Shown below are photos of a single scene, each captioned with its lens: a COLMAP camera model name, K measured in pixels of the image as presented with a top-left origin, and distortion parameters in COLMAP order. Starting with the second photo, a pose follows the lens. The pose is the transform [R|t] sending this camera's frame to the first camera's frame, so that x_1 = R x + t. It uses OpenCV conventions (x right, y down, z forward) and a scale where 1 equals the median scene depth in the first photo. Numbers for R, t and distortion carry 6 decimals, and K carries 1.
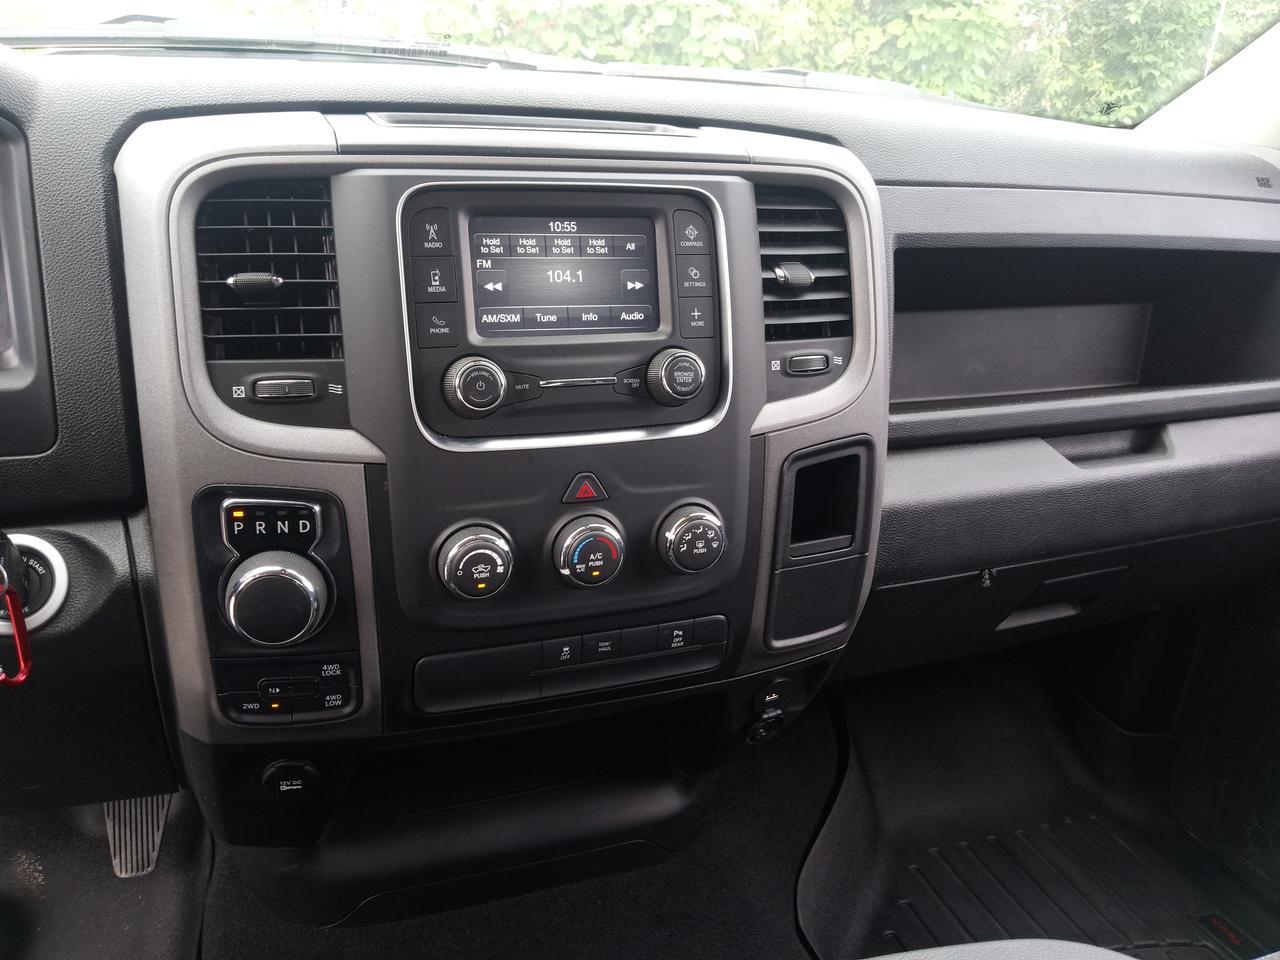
lens RADIAL K [[1049.1, 0, 641.4], [0, 1049.1, 482.8], [0, 0, 1]] dist [0.033538, -0.067672]
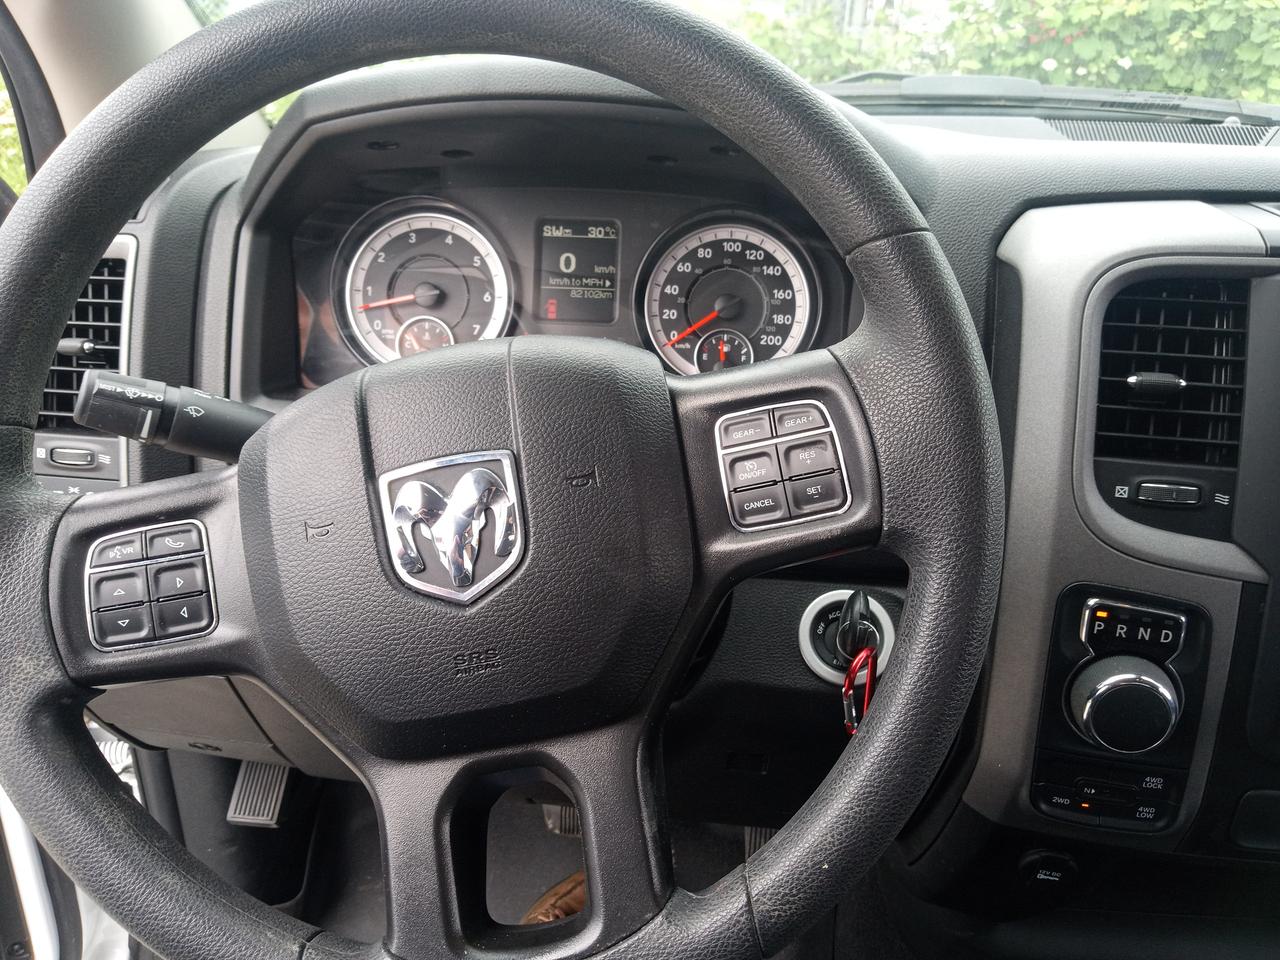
lens RADIAL K [[1049.1, 0, 640.6], [0, 1049.1, 477.3], [0, 0, 1]] dist [0.033538, -0.067672]
pose [[0.920940, 0.124395, -0.369317, -0.398783], [-0.126571, 0.991786, 0.018437, -0.056201], [0.368577, 0.029766, 0.929121, -0.072022]]
